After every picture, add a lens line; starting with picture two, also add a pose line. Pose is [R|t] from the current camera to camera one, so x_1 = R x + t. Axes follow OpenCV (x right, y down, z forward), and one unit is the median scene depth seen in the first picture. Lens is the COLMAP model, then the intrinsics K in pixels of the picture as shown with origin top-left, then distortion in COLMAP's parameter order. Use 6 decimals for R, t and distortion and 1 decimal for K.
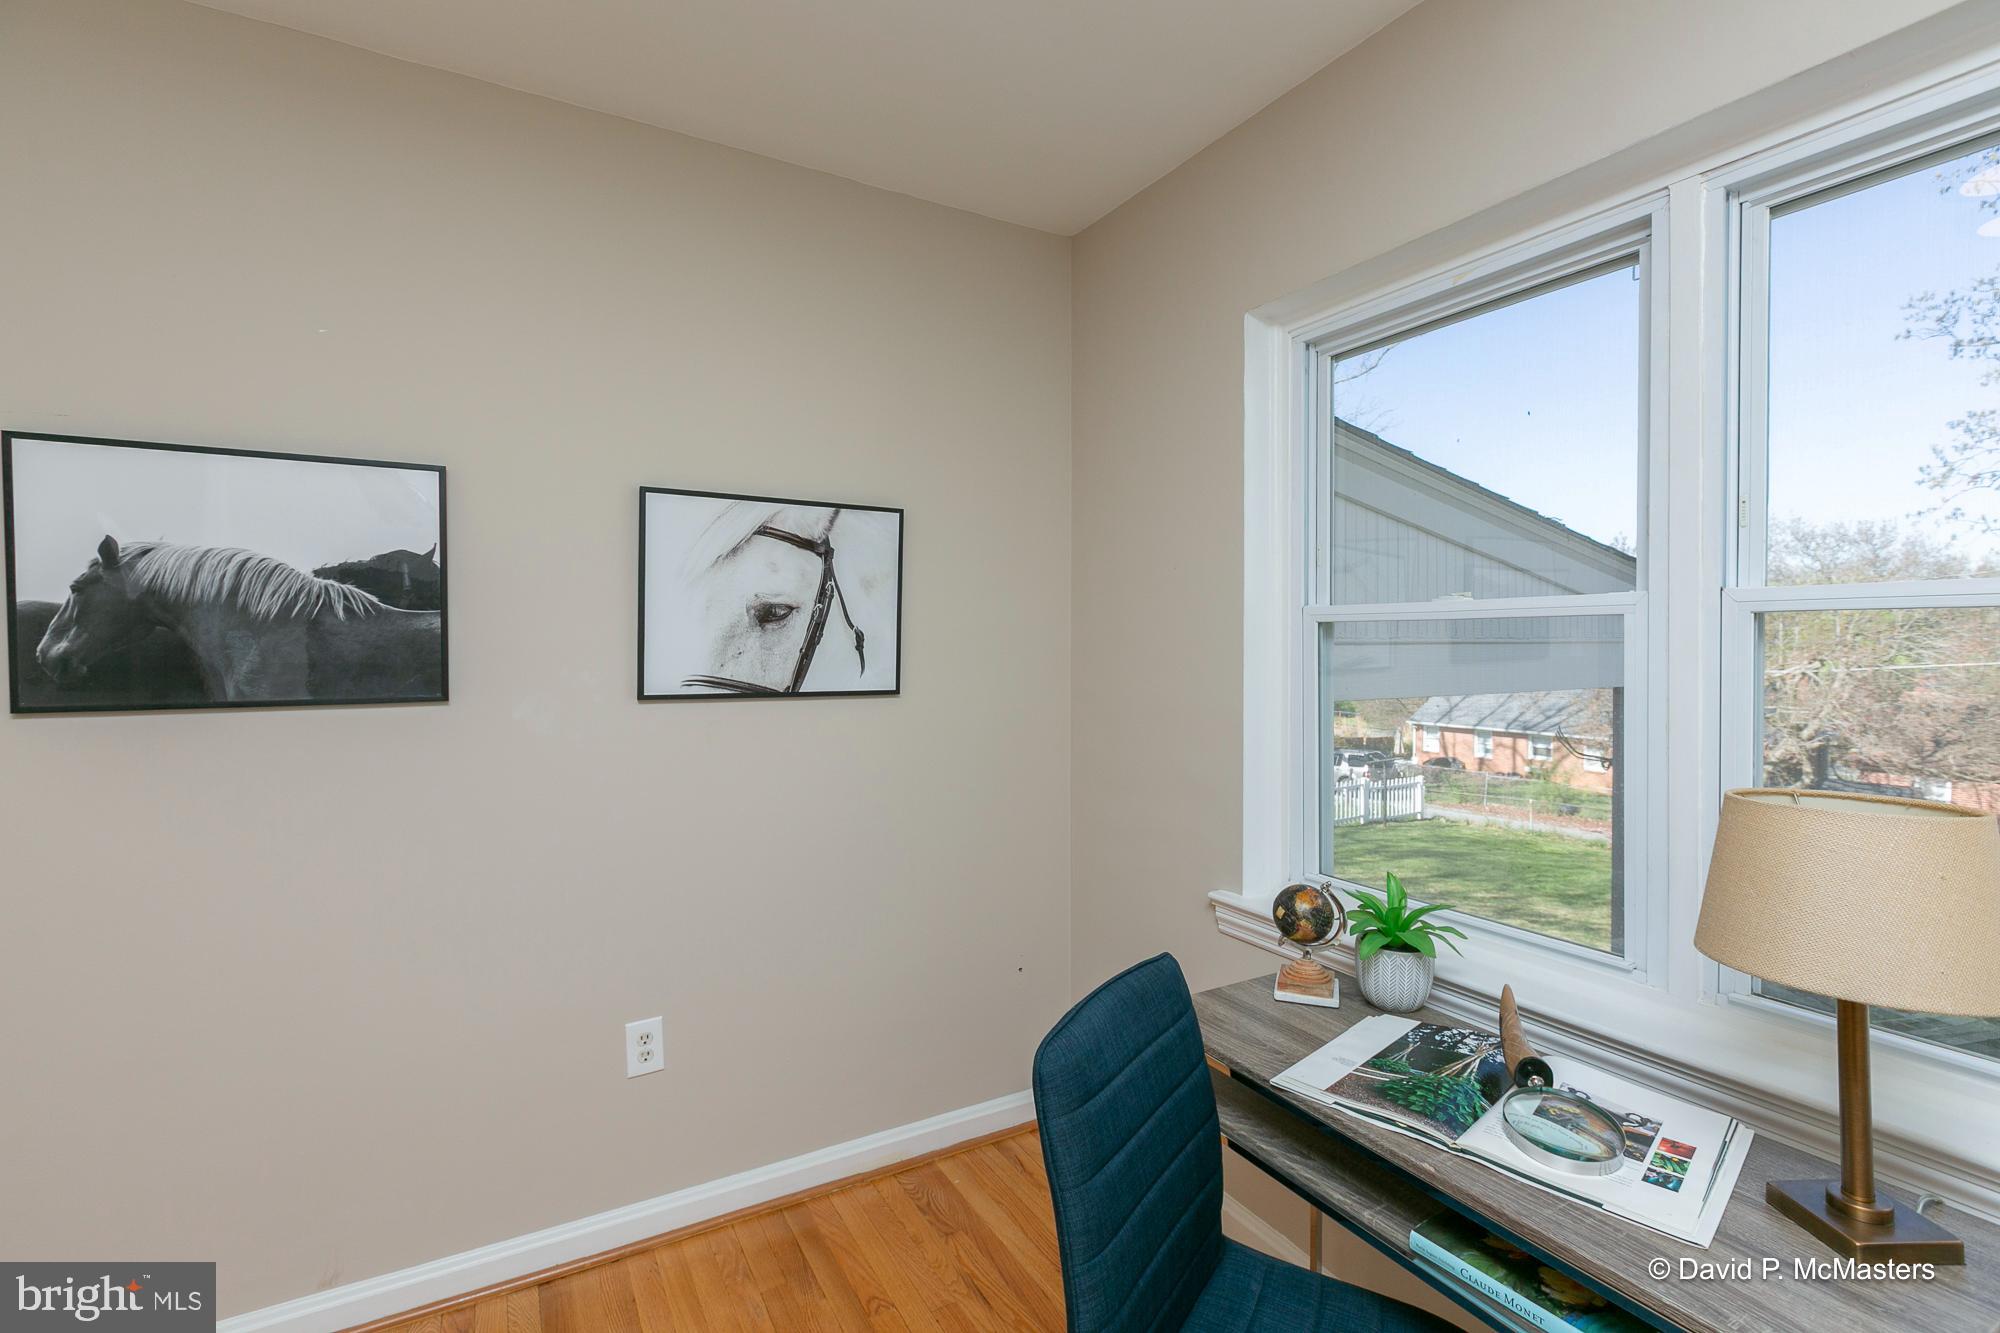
lens RADIAL K [[894.0, 0, 1011.6], [0, 894.0, 647.5], [0, 0, 1]] dist [0.001767, -0.001163]
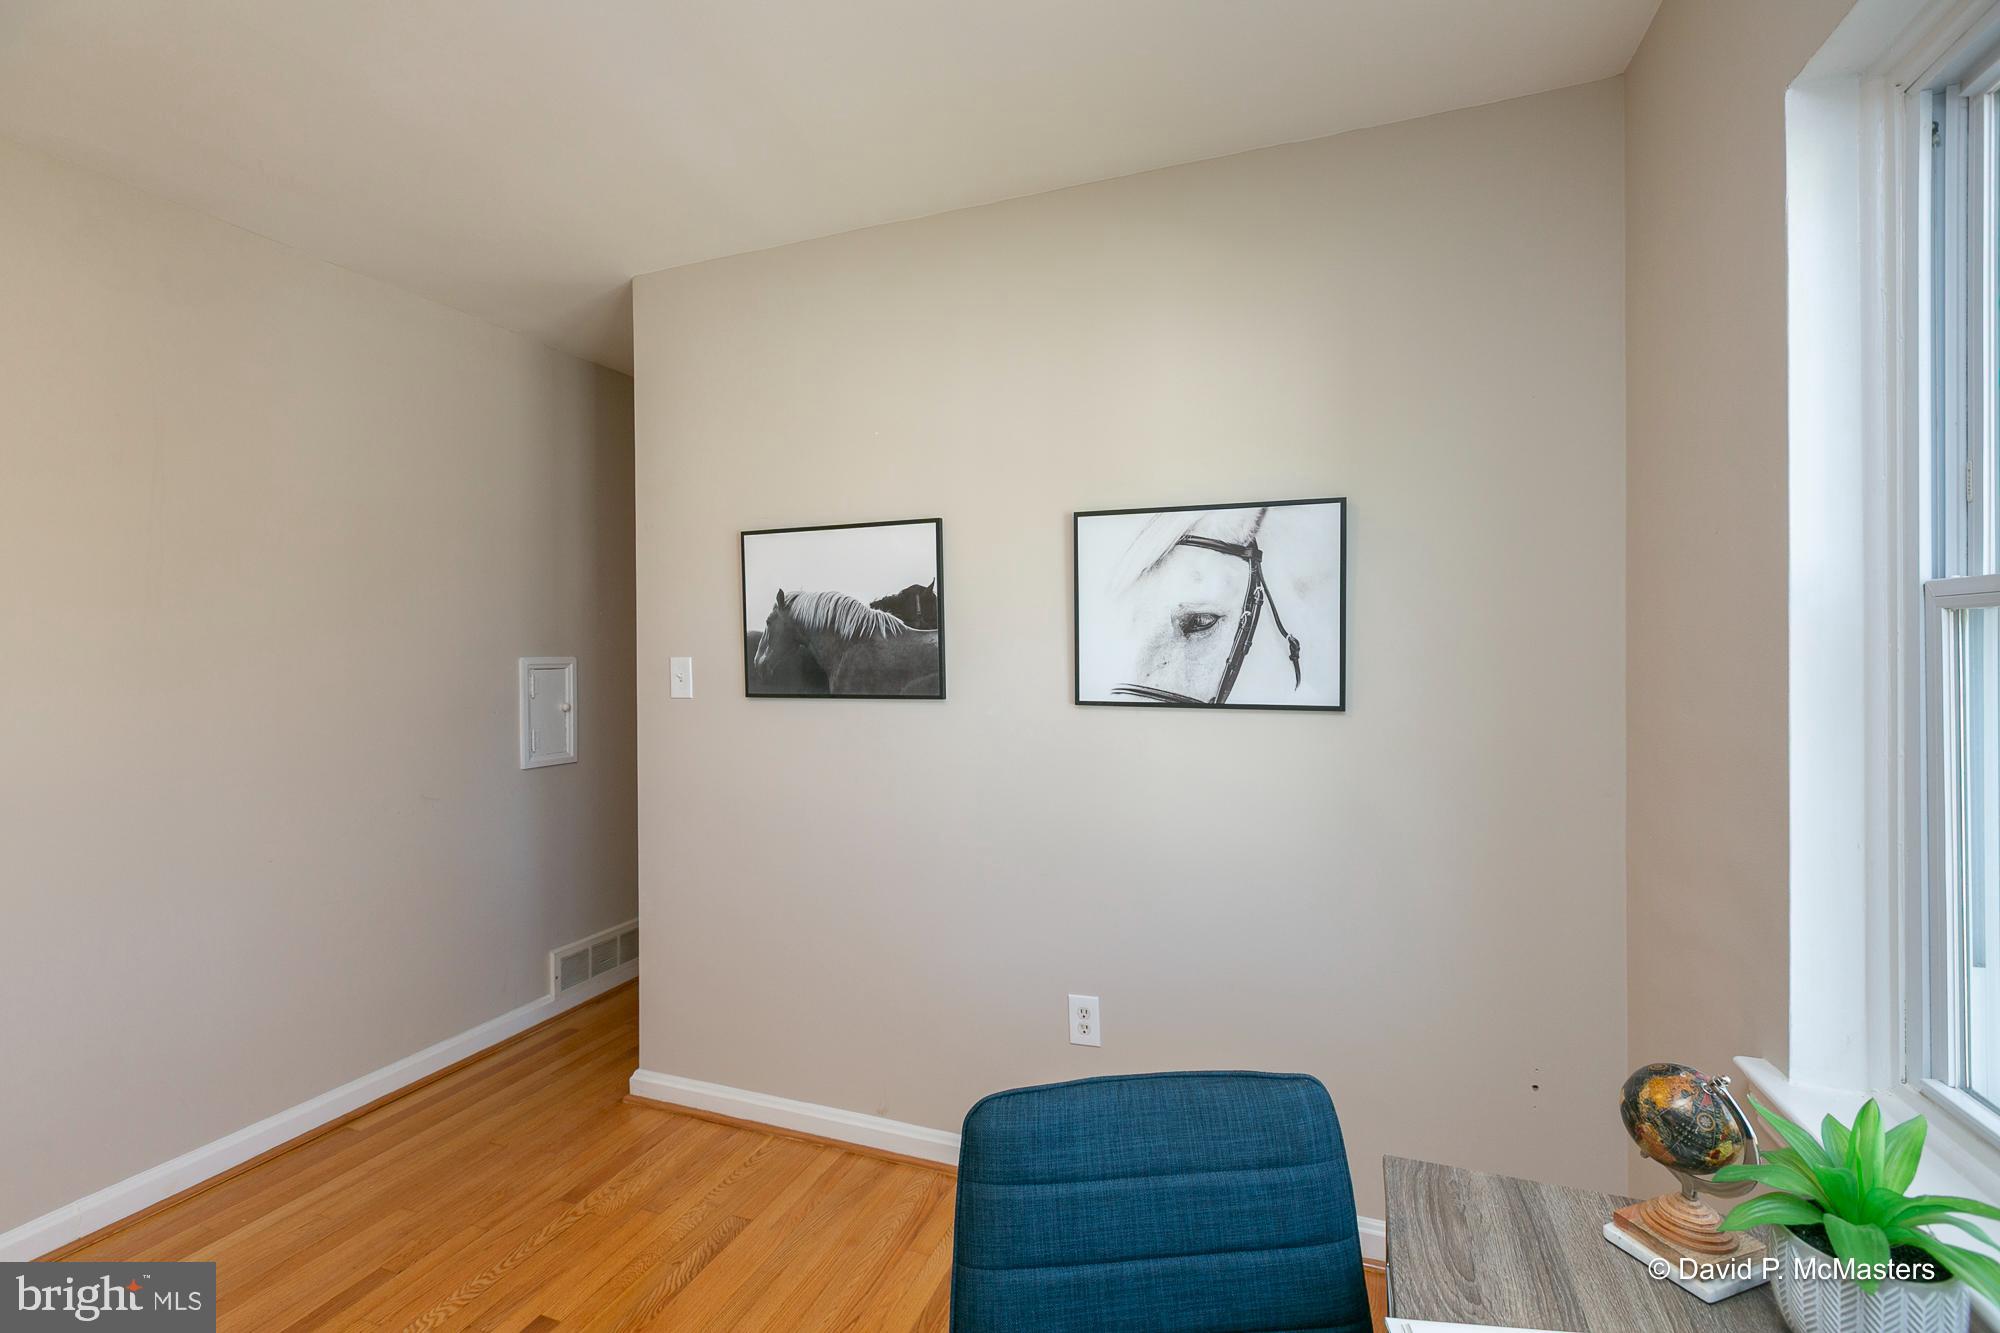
lens RADIAL K [[894.0, 0, 1010.0], [0, 894.0, 652.4], [0, 0, 1]] dist [0.001767, -0.001163]
pose [[0.636215, -0.005226, -0.771494, 0.386095], [0.001732, 0.999984, -0.005345, -0.000742], [0.771510, 0.002064, 0.636214, 0.228951]]
